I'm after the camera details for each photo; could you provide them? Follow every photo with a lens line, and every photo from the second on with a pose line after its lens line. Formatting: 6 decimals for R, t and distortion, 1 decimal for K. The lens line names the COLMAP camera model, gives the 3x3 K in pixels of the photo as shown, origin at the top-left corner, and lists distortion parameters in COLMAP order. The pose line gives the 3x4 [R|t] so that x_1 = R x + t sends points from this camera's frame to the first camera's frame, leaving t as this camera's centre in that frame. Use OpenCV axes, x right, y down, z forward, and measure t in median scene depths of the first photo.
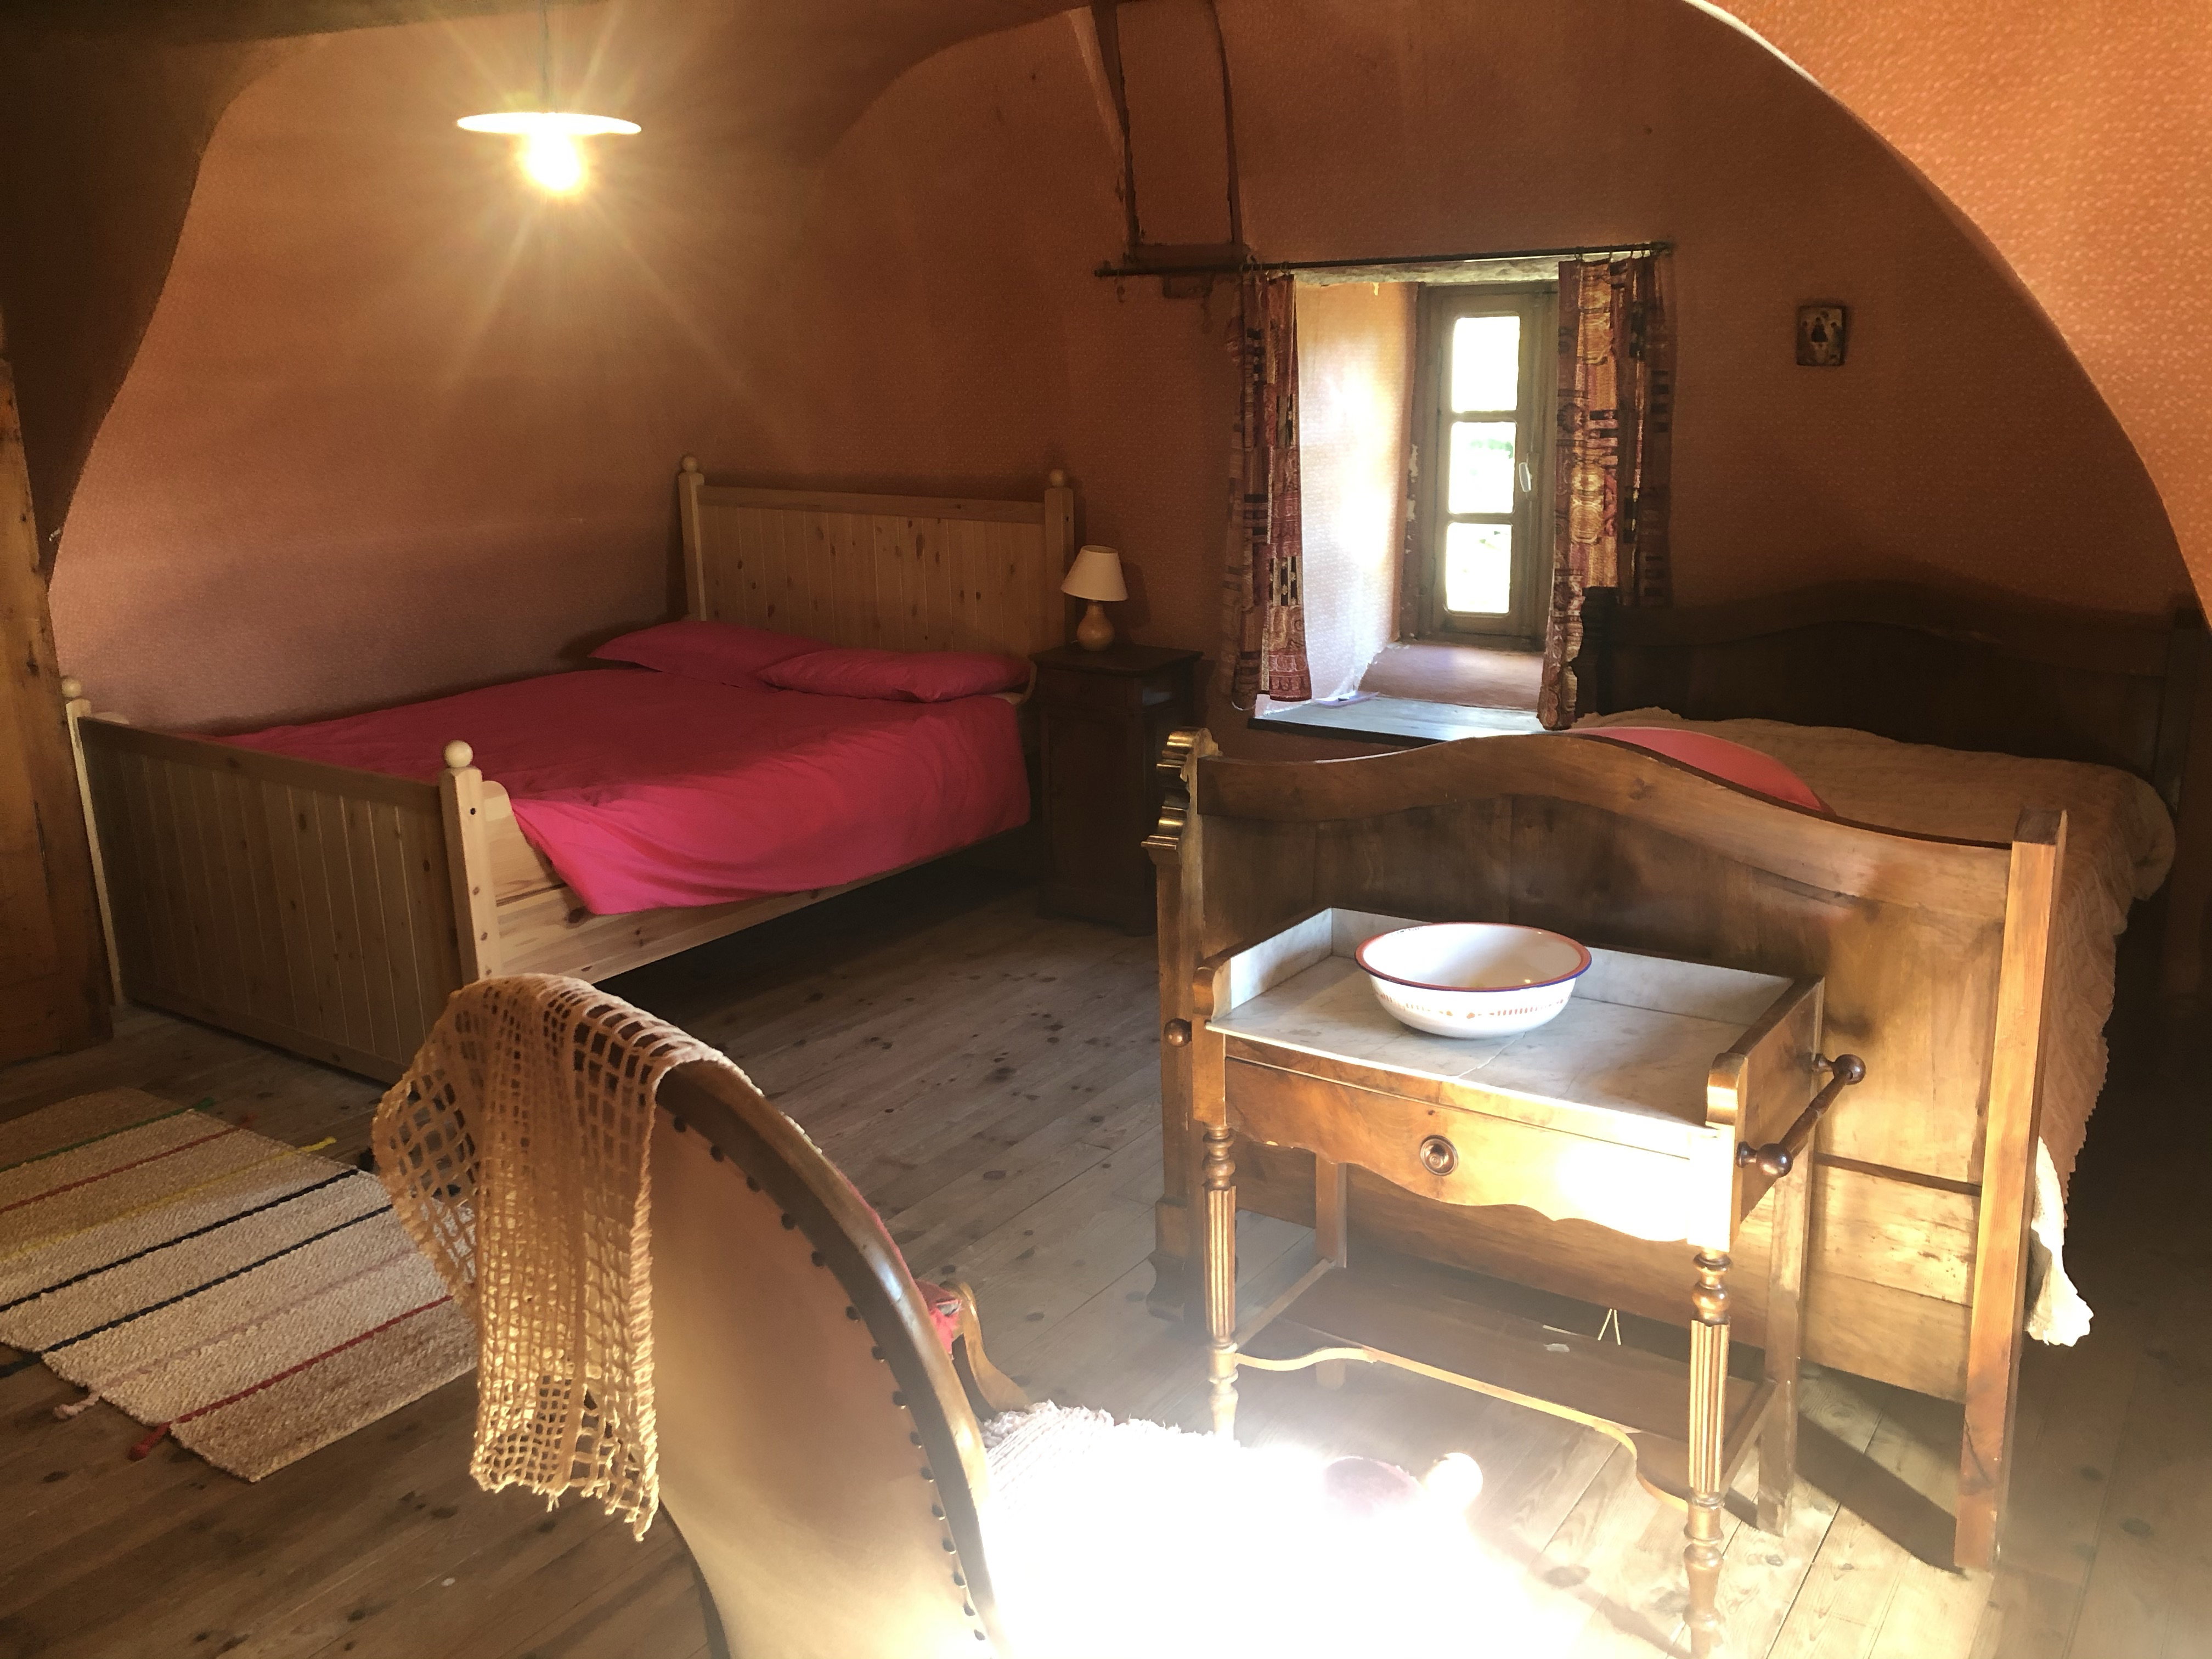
lens RADIAL K [[1796.3, 0, 1106.0], [0, 1796.3, 829.5], [0, 0, 1]] dist [-0.001976, -0.003987]
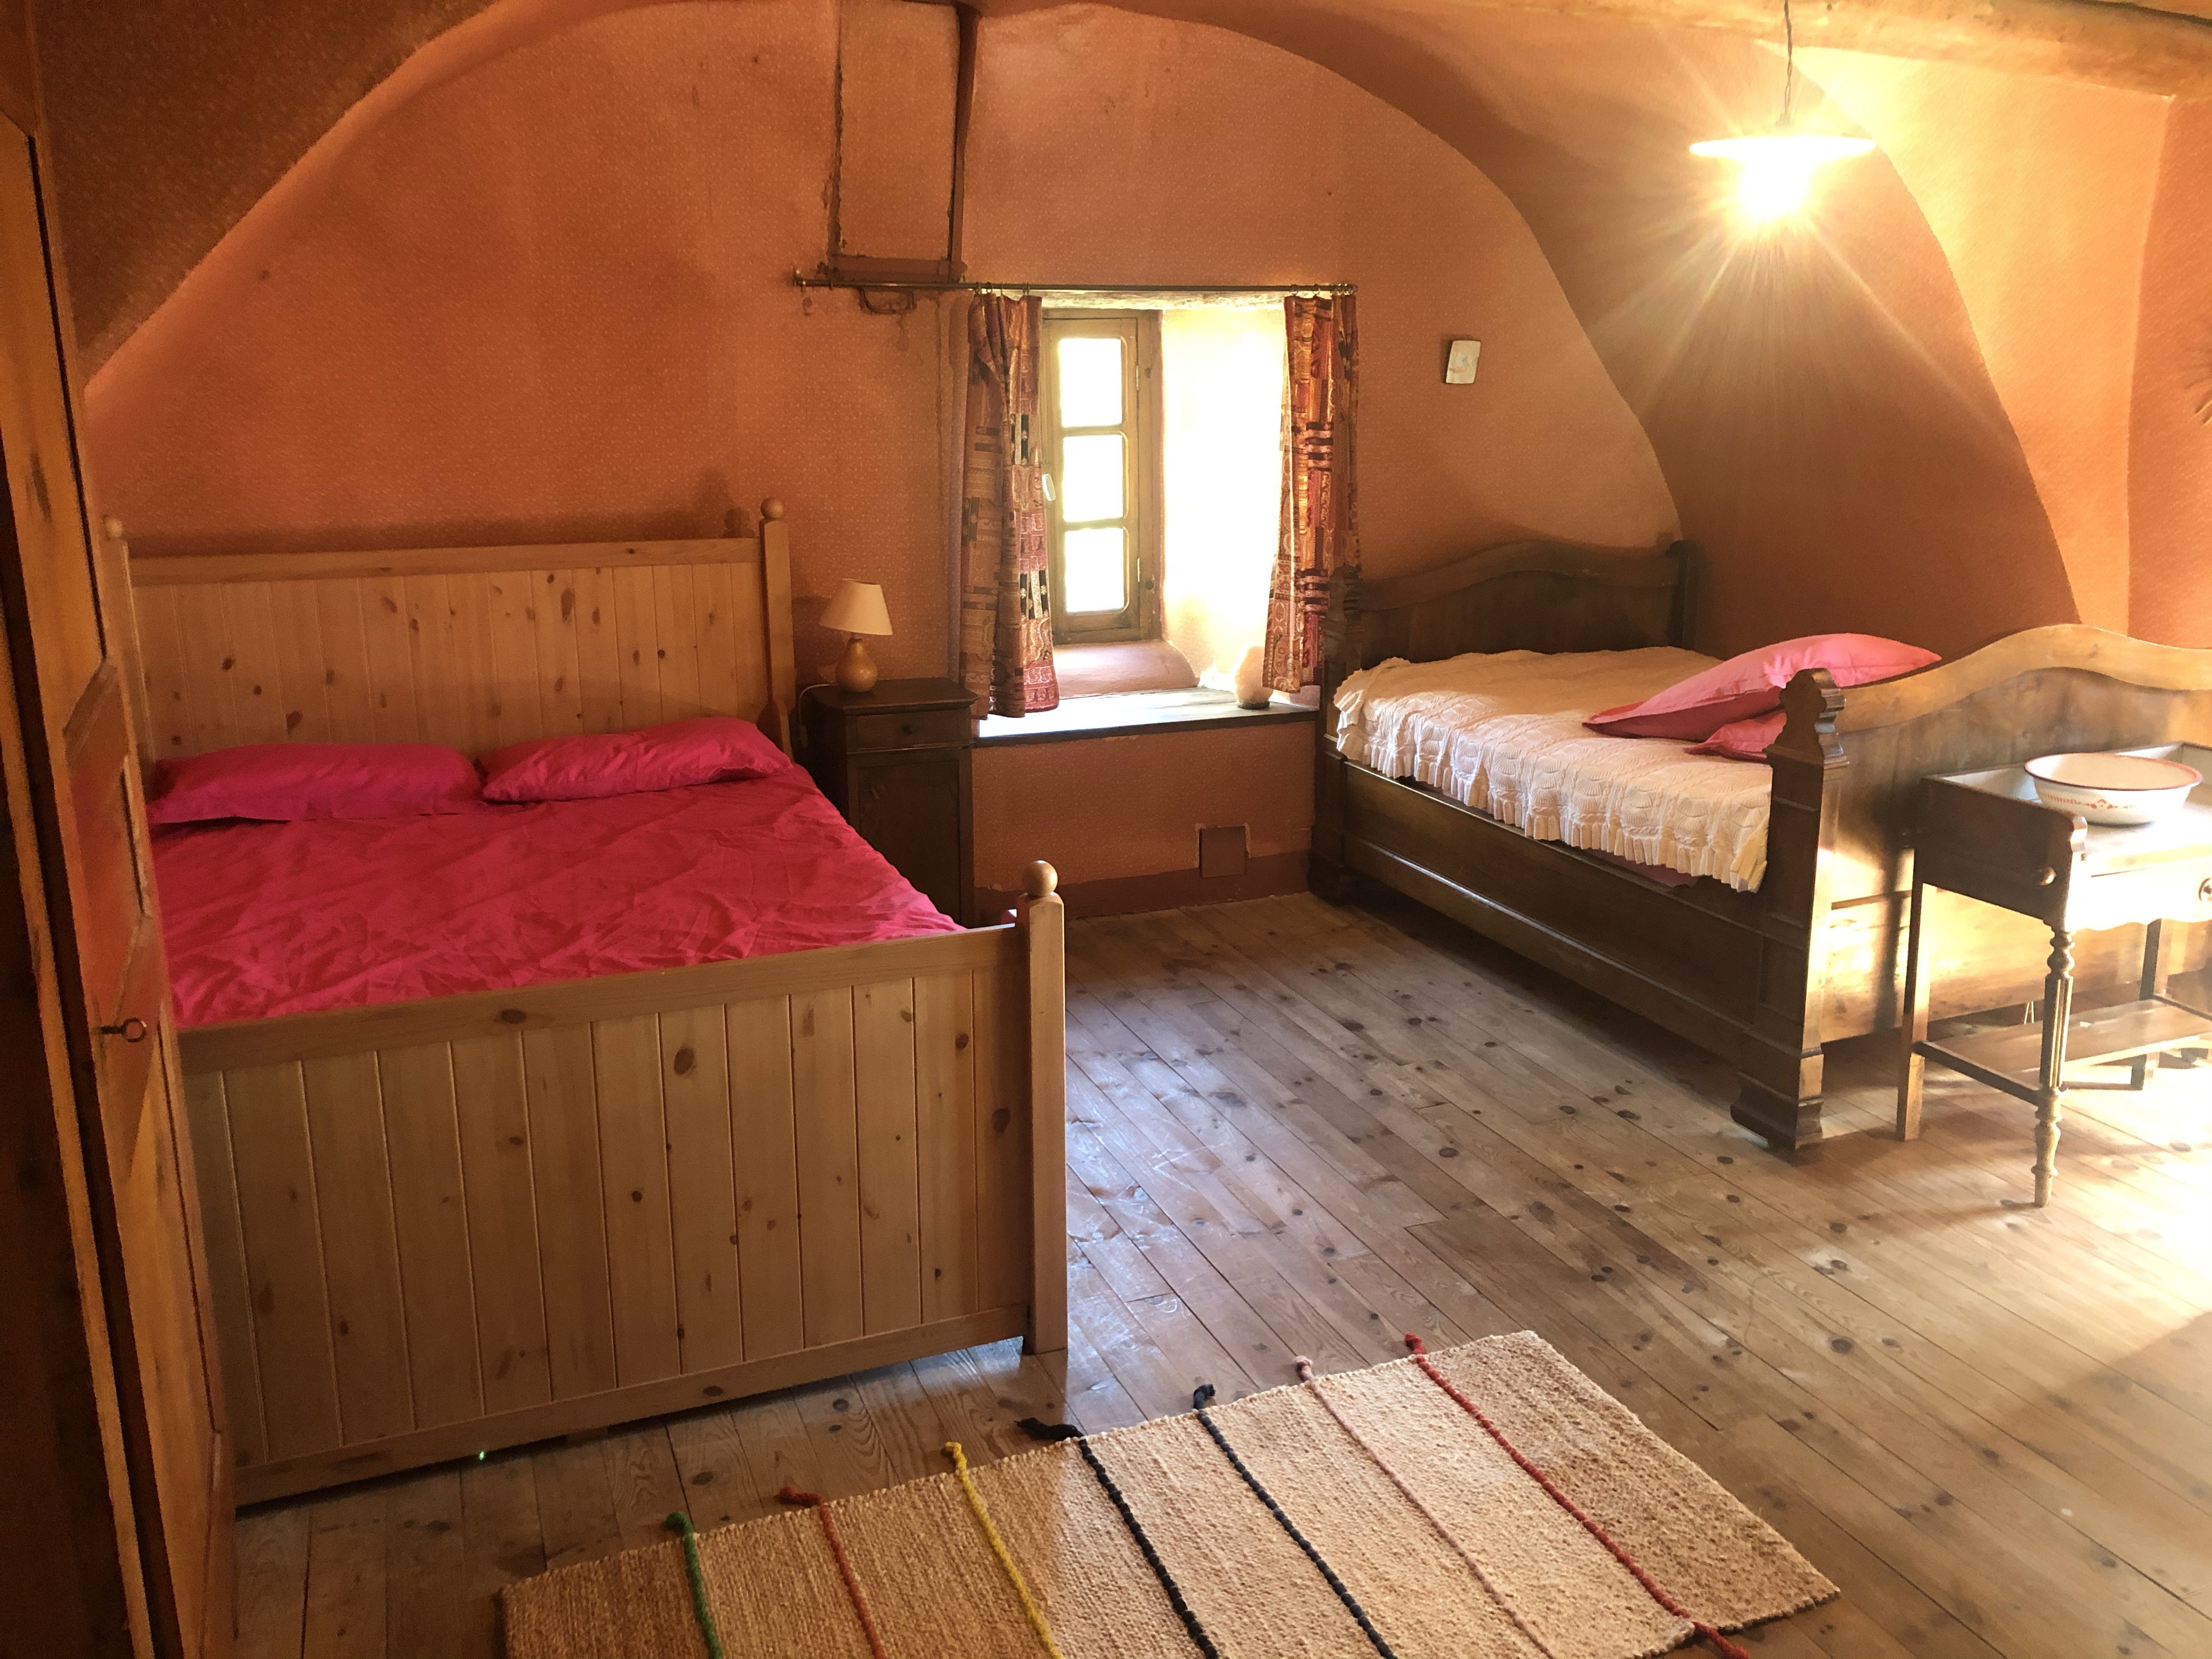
lens RADIAL K [[1796.3, 0, 1106.0], [0, 1796.3, 829.5], [0, 0, 1]] dist [-0.001976, -0.003987]
pose [[0.558478, -0.200568, 0.804906, -0.711984], [0.201493, 0.974068, 0.102916, -0.103403], [-0.804675, 0.104706, 0.584409, 0.376299]]
